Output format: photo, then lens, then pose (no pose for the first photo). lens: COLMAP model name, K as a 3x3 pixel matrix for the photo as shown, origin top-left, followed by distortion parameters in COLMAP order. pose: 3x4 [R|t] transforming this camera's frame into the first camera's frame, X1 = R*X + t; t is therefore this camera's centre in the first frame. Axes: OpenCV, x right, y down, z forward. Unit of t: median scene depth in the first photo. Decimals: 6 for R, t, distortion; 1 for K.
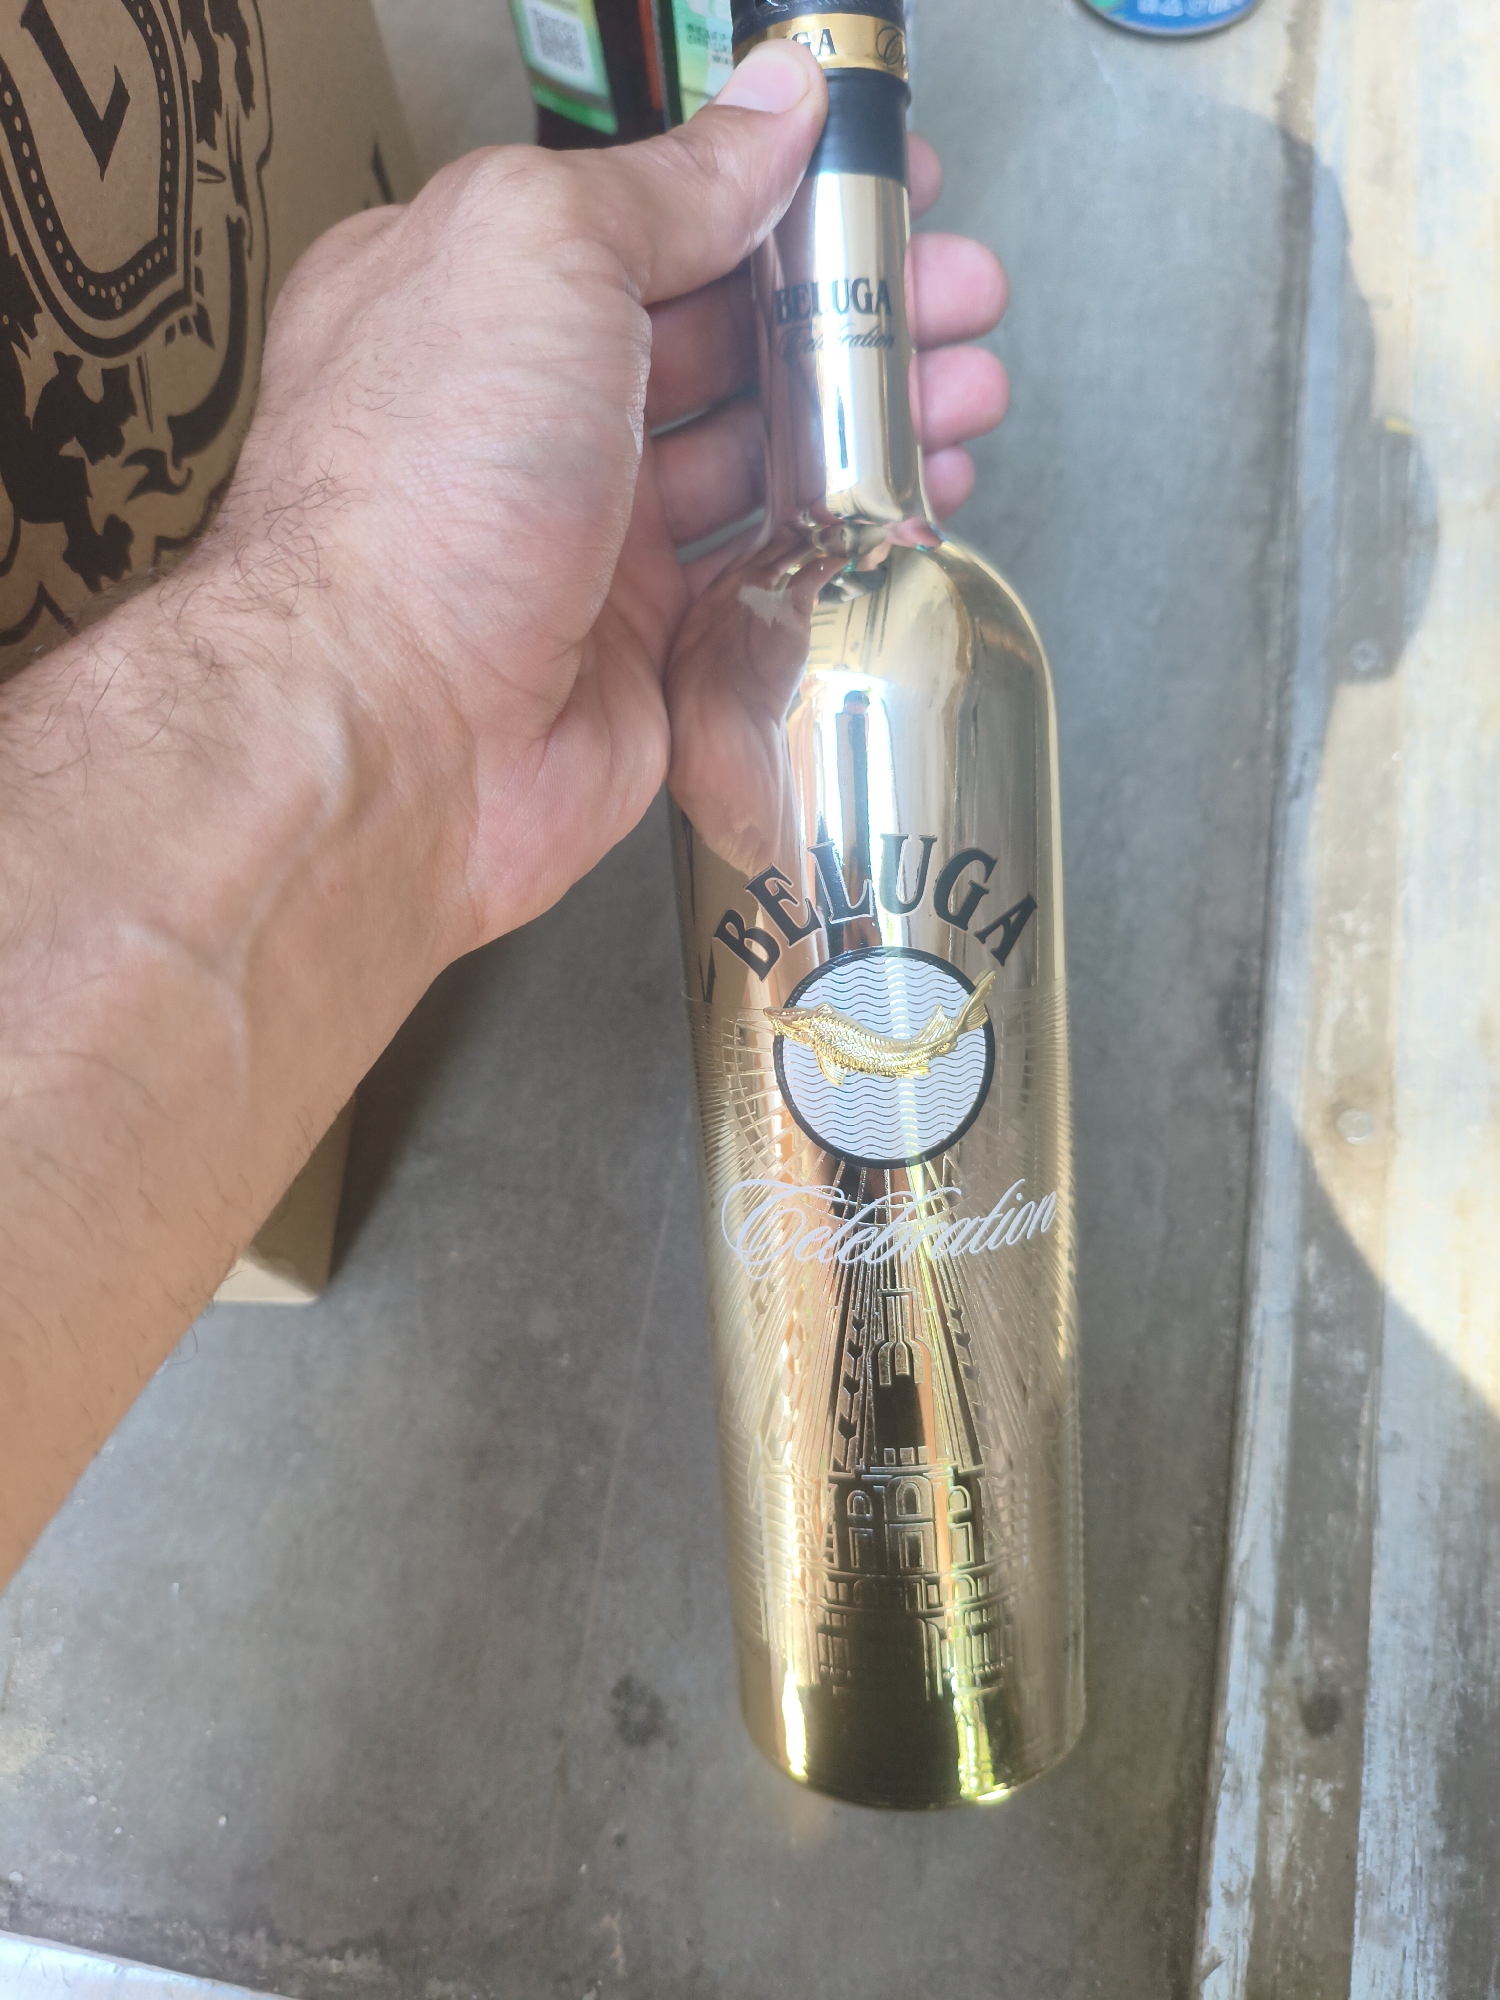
lens RADIAL K [[1572.4, 0, 750.0], [0, 1572.4, 1000.0], [0, 0, 1]] dist [-0.030511, 0.001487]
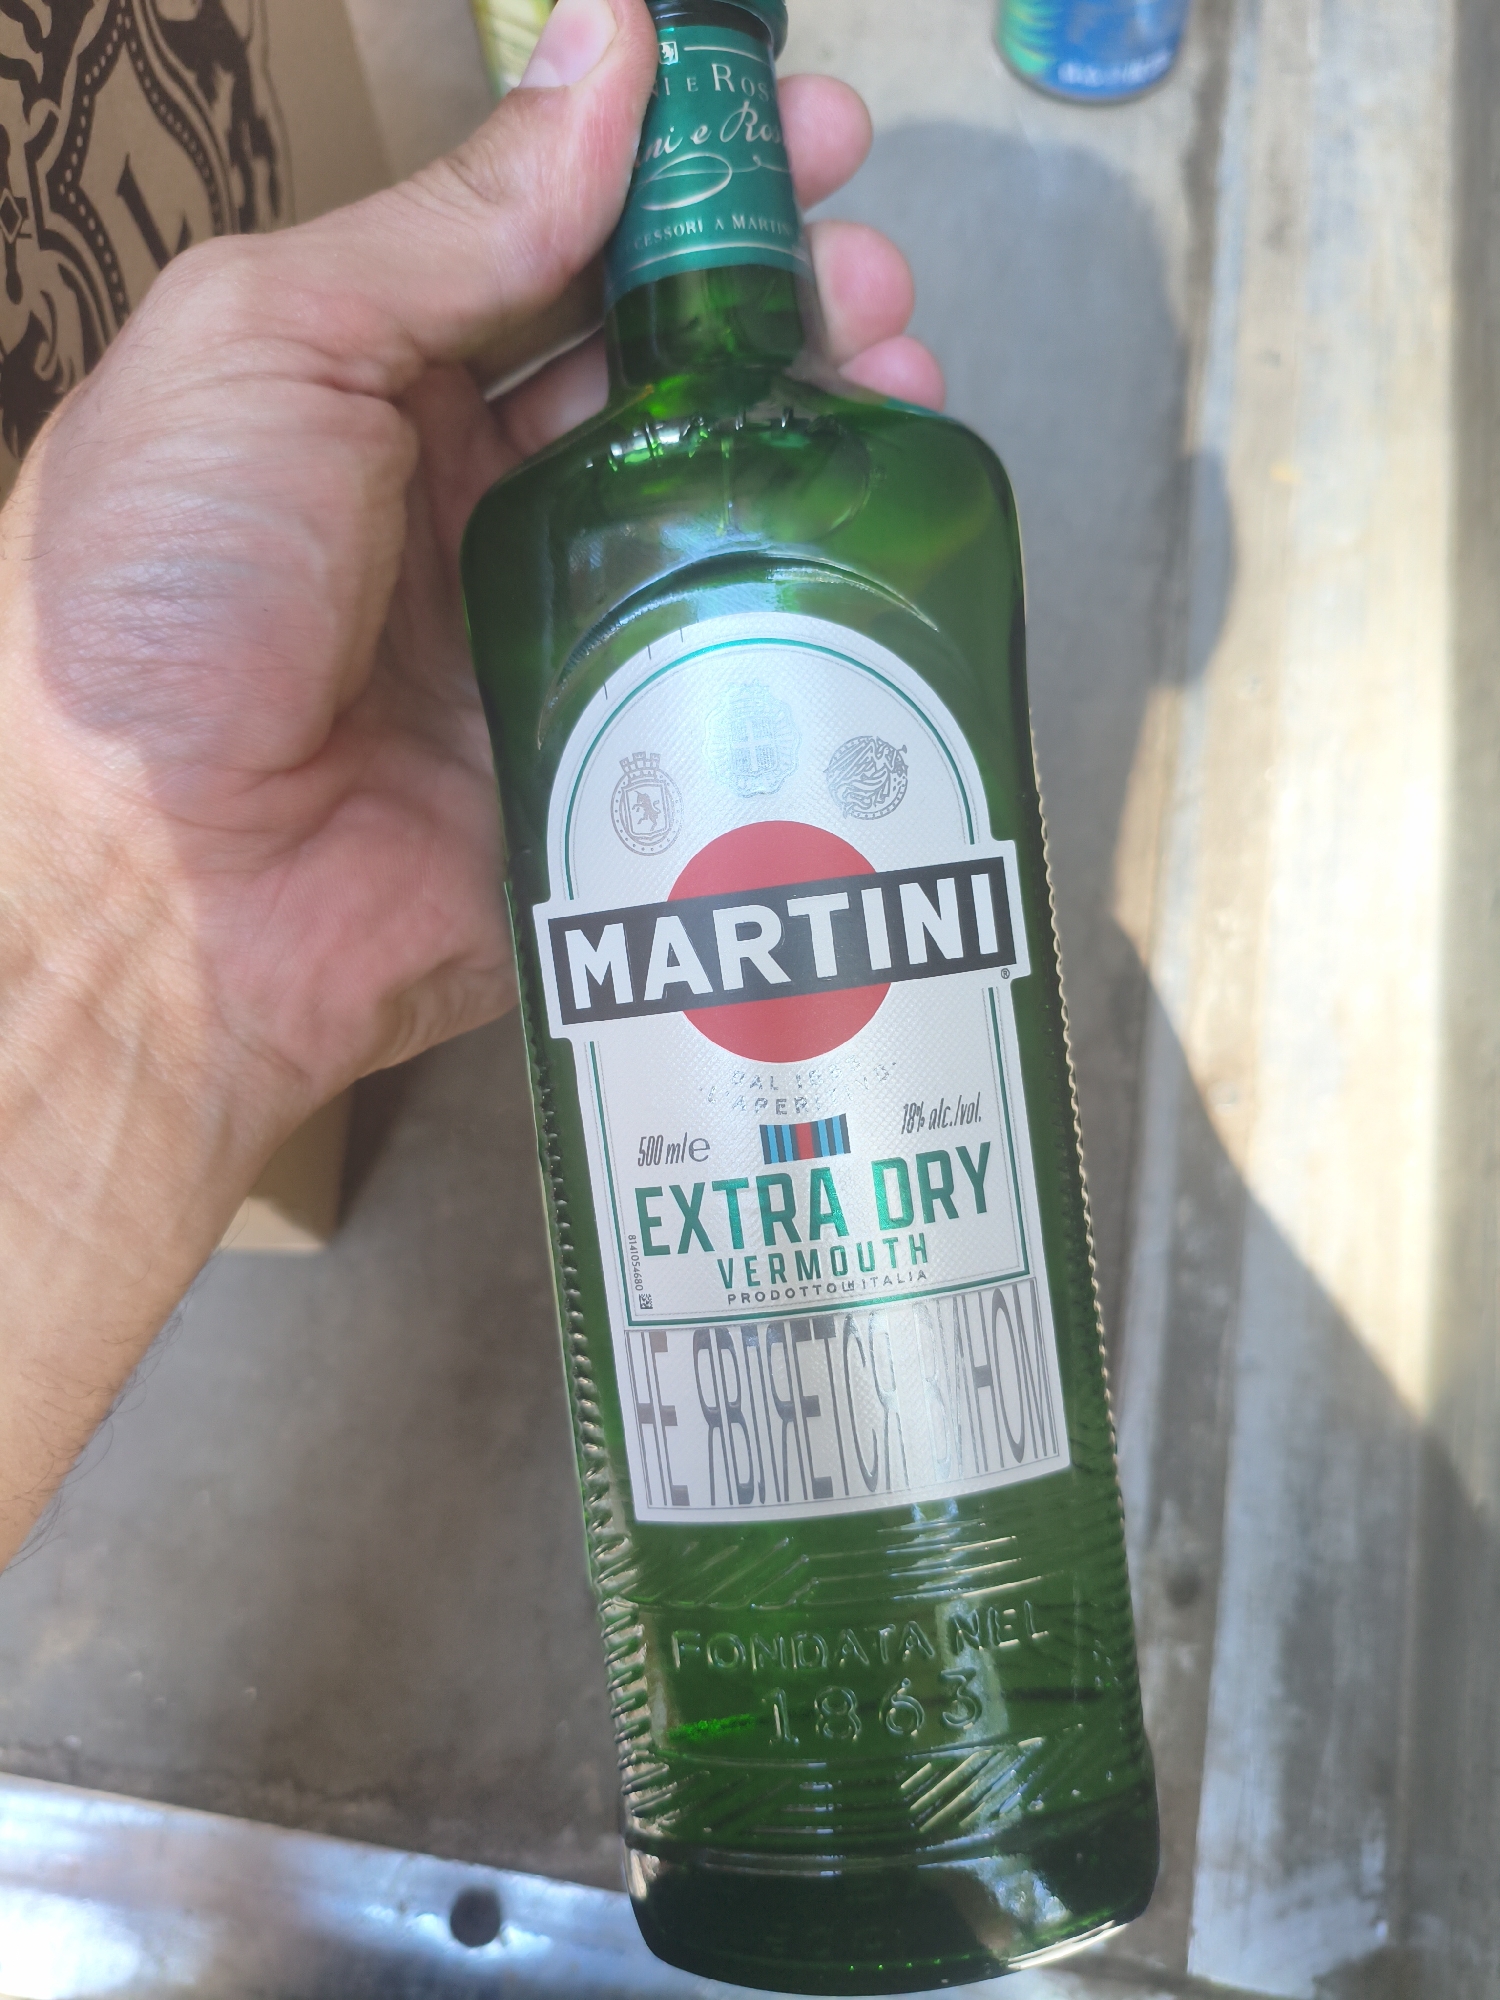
lens RADIAL K [[1588.5, 0, 750.0], [0, 1588.5, 1000.0], [0, 0, 1]] dist [-0.003025, -0.044561]
pose [[0.999262, 0.004115, 0.038178, -0.013811], [-0.005047, 0.999691, 0.024332, -0.021307], [-0.038066, -0.024506, 0.998975, -0.188852]]
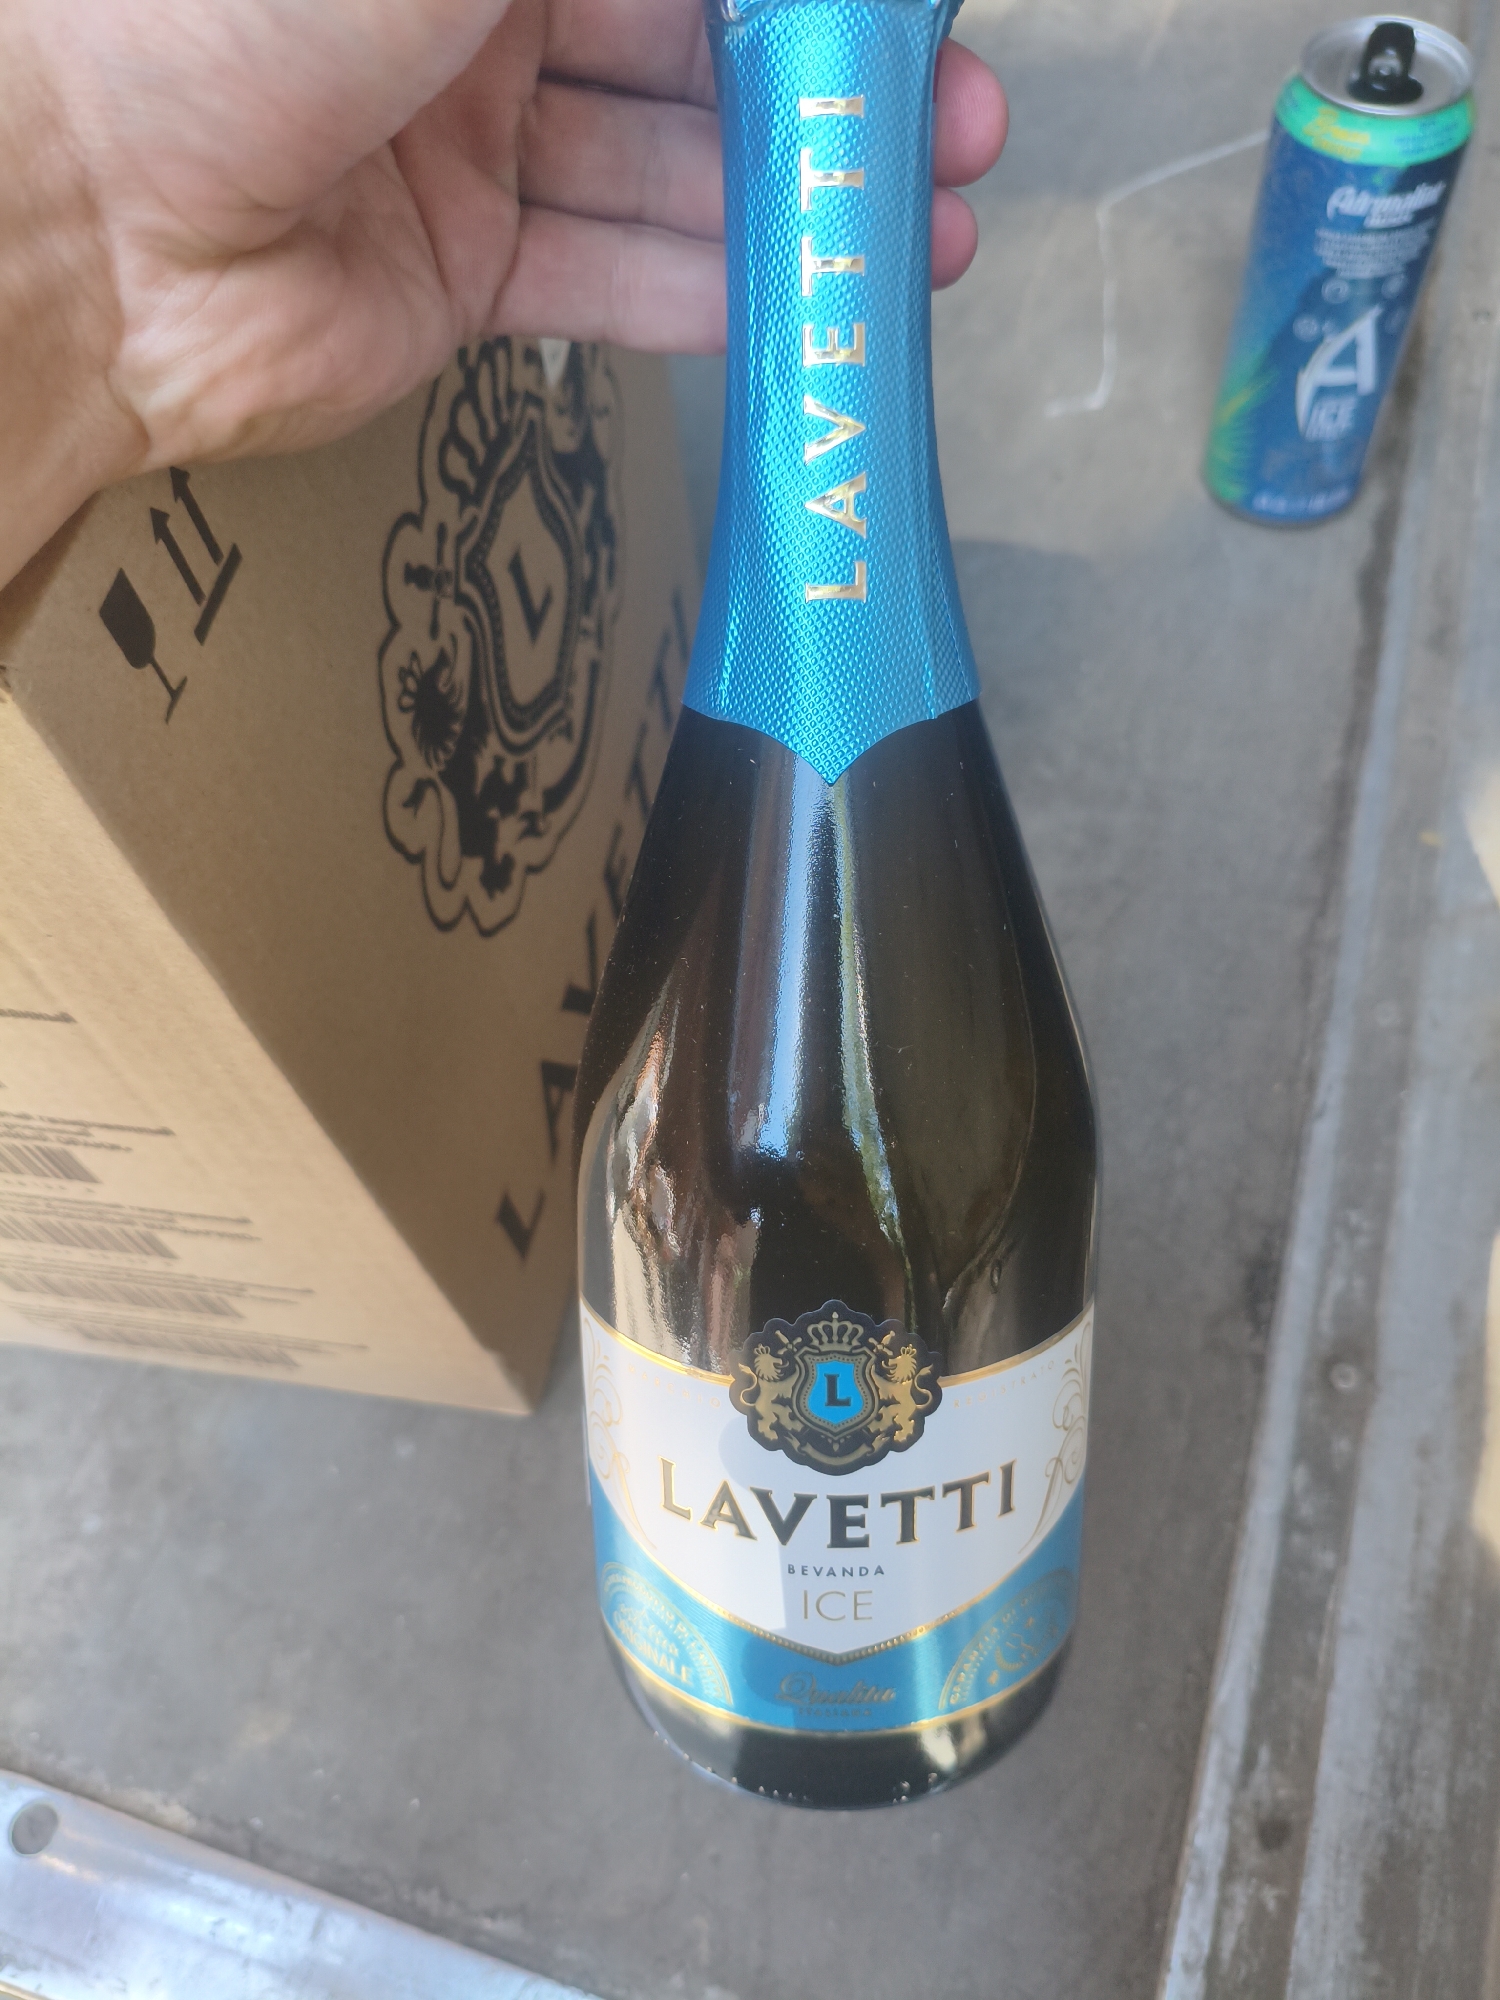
lens RADIAL K [[1572.4, 0, 750.0], [0, 1572.4, 1000.0], [0, 0, 1]] dist [-0.030511, 0.001487]
pose [[0.990360, 0.099892, -0.095959, -0.001915], [-0.114727, 0.979737, -0.164173, 0.050009], [0.077615, 0.173599, 0.981753, -0.389351]]
